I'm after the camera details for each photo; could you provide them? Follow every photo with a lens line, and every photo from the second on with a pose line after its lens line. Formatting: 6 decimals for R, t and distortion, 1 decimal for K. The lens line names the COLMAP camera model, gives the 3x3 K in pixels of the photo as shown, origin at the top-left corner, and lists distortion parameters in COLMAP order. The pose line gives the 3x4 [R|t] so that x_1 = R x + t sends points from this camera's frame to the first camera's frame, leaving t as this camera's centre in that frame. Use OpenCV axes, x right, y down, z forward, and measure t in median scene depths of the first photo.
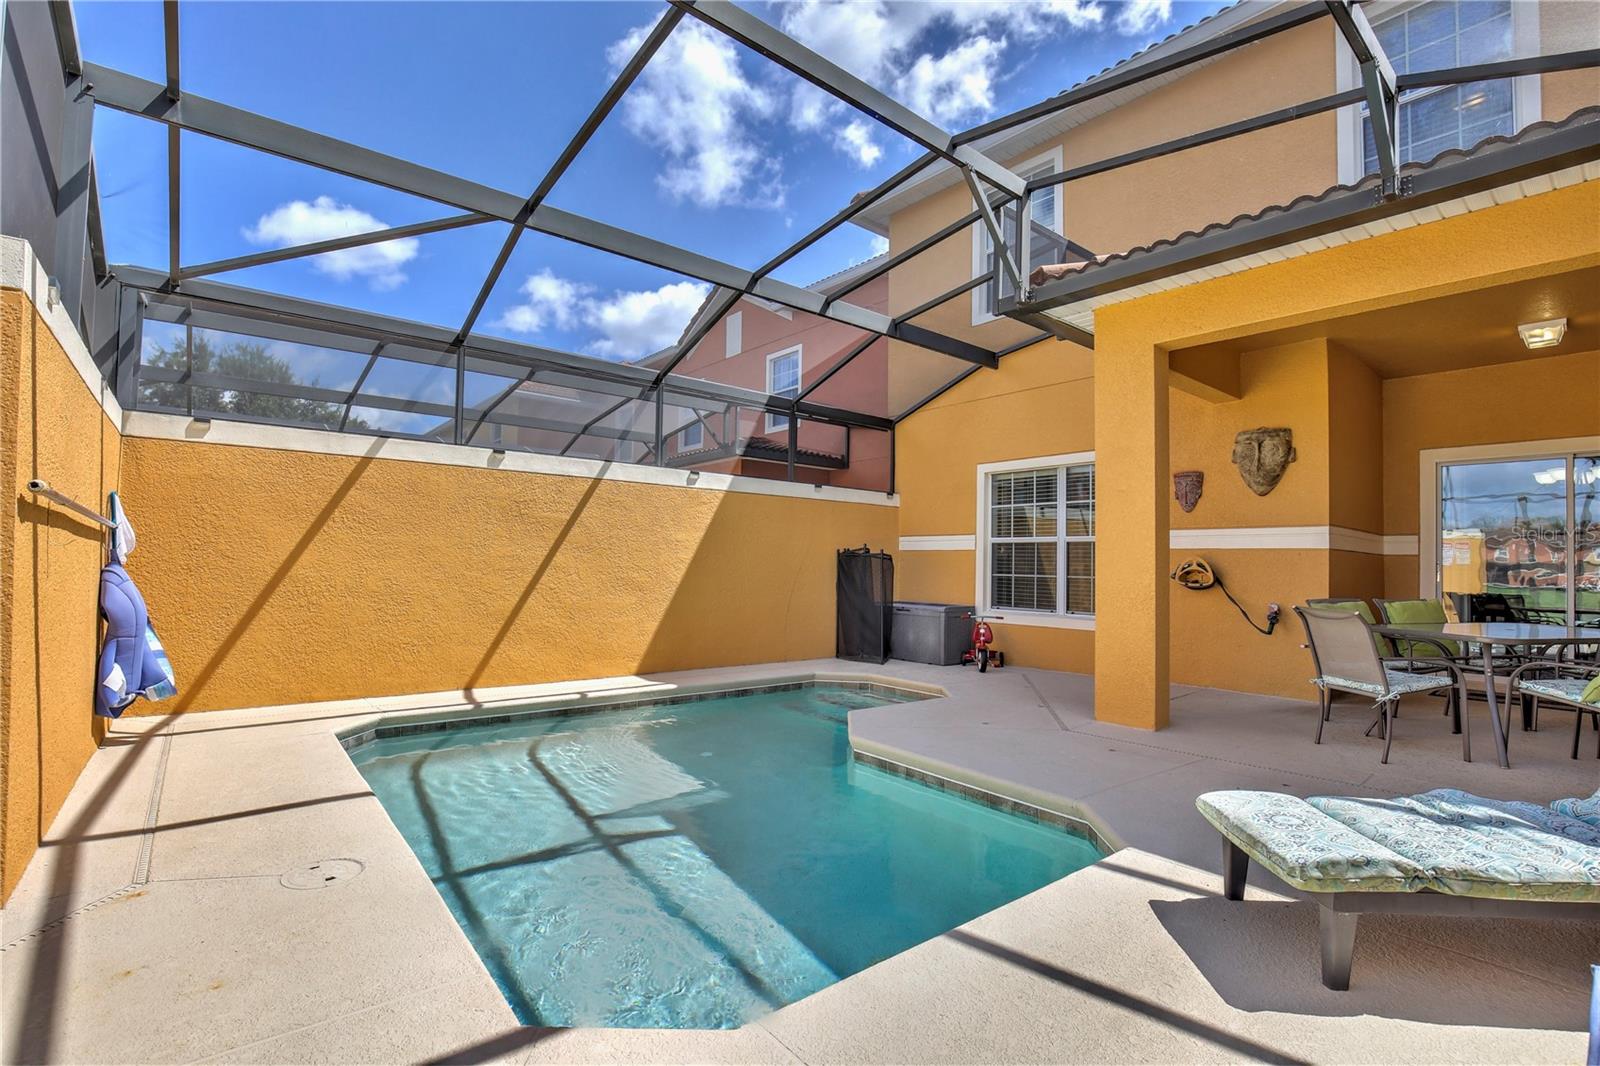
lens RADIAL K [[741.4, 0, 795.4], [0, 741.4, 543.9], [0, 0, 1]] dist [0.004477, 0.001747]
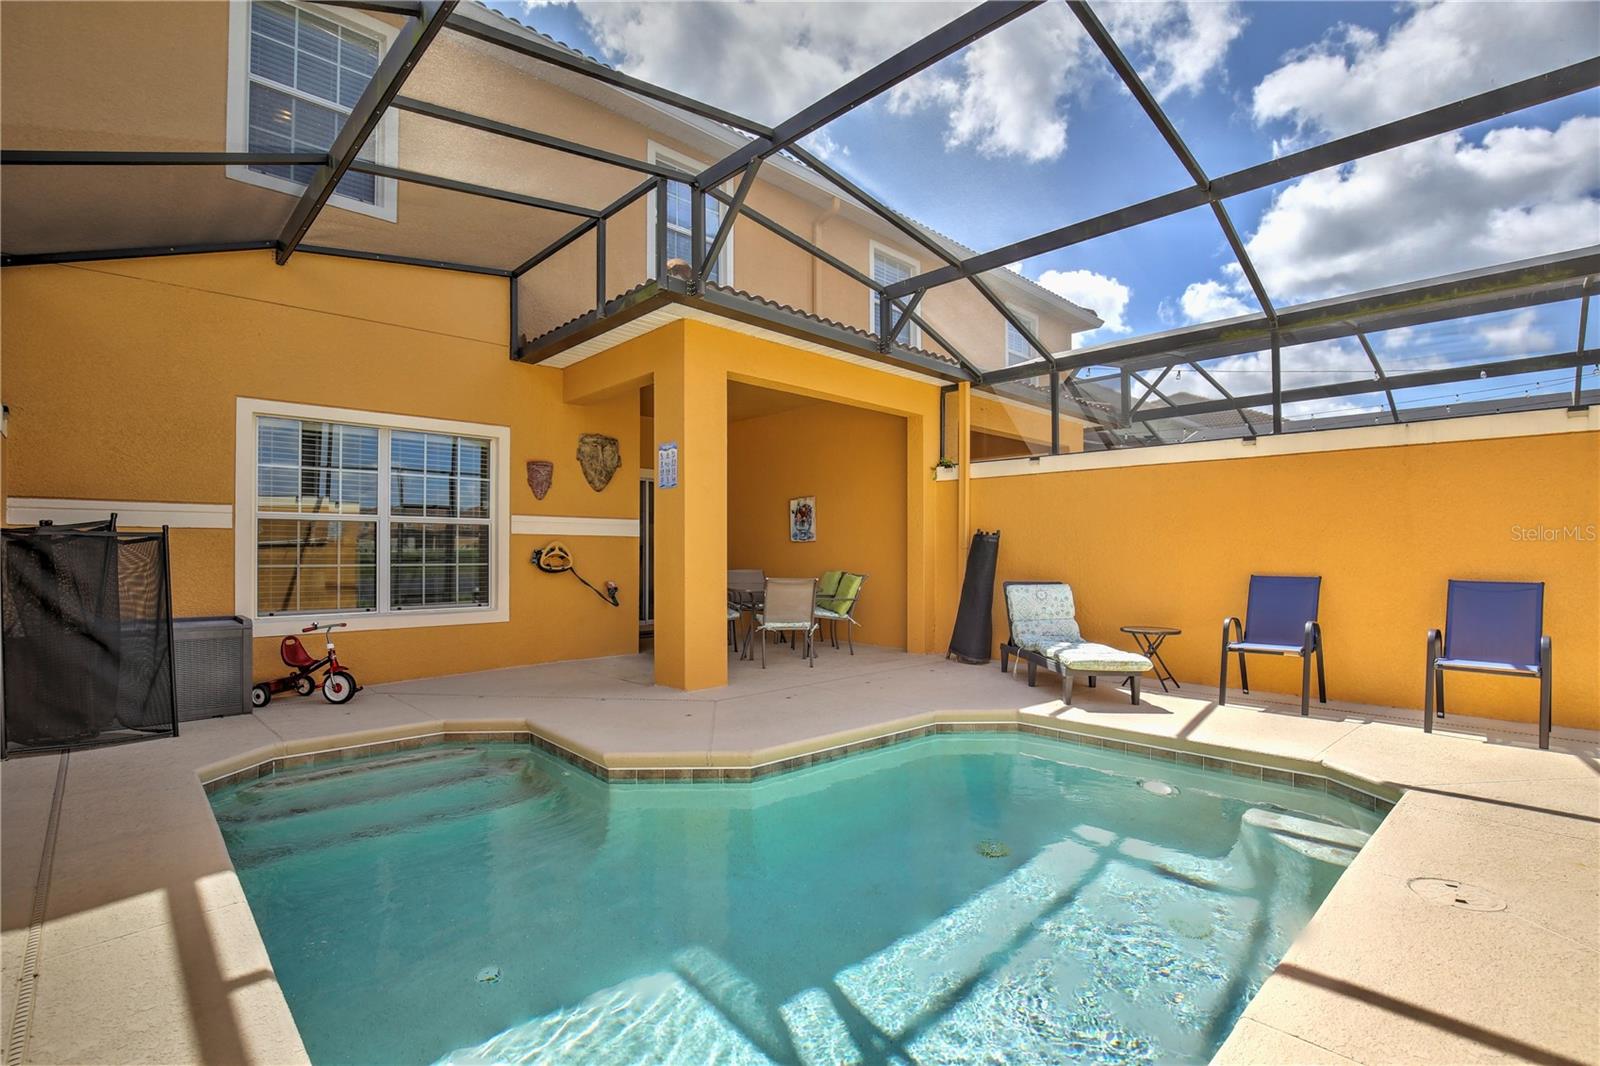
lens RADIAL K [[741.4, 0, 796.1], [0, 741.4, 545.3], [0, 0, 1]] dist [0.004477, 0.001747]
pose [[-0.074659, -0.003298, 0.997204, -0.519375], [-0.028018, 0.999607, 0.001208, 0.010494], [-0.996815, -0.027849, -0.074722, 0.672939]]
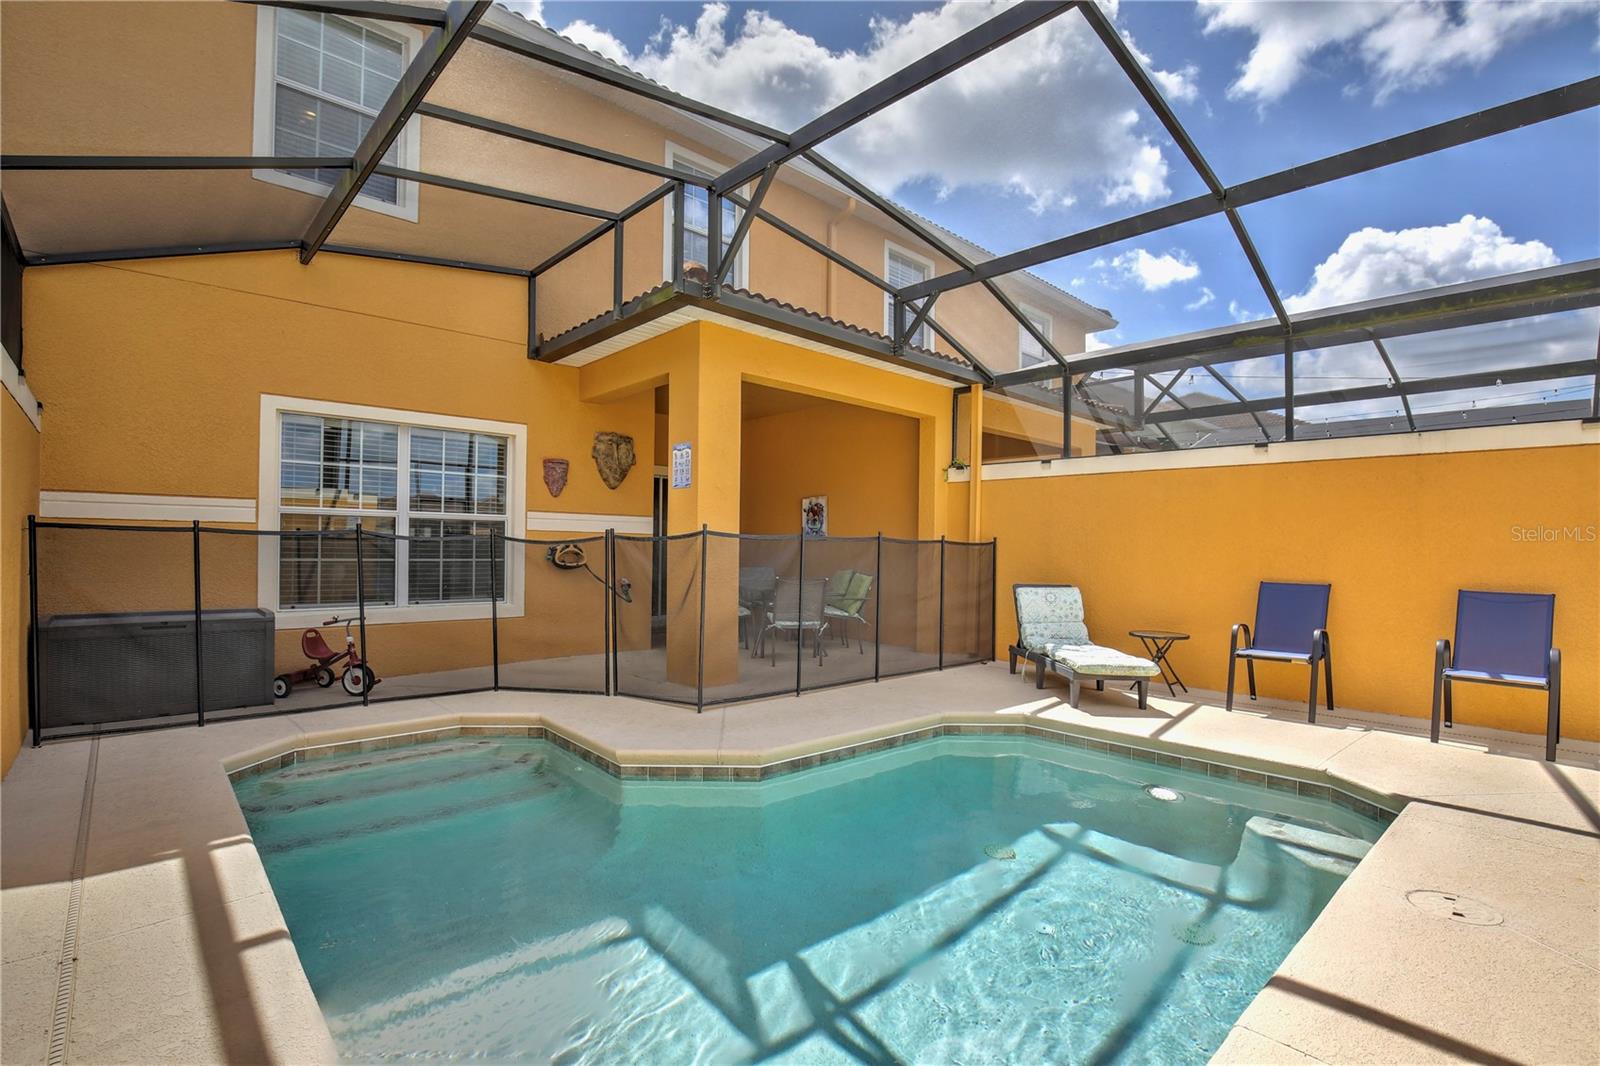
lens RADIAL K [[741.4, 0, 797.3], [0, 741.4, 541.8], [0, 0, 1]] dist [0.004477, 0.001747]
pose [[-0.061455, -0.010228, 0.998057, -0.528768], [-0.040786, 0.999138, 0.007728, 0.000721], [-0.997276, -0.040232, -0.061820, 0.674334]]
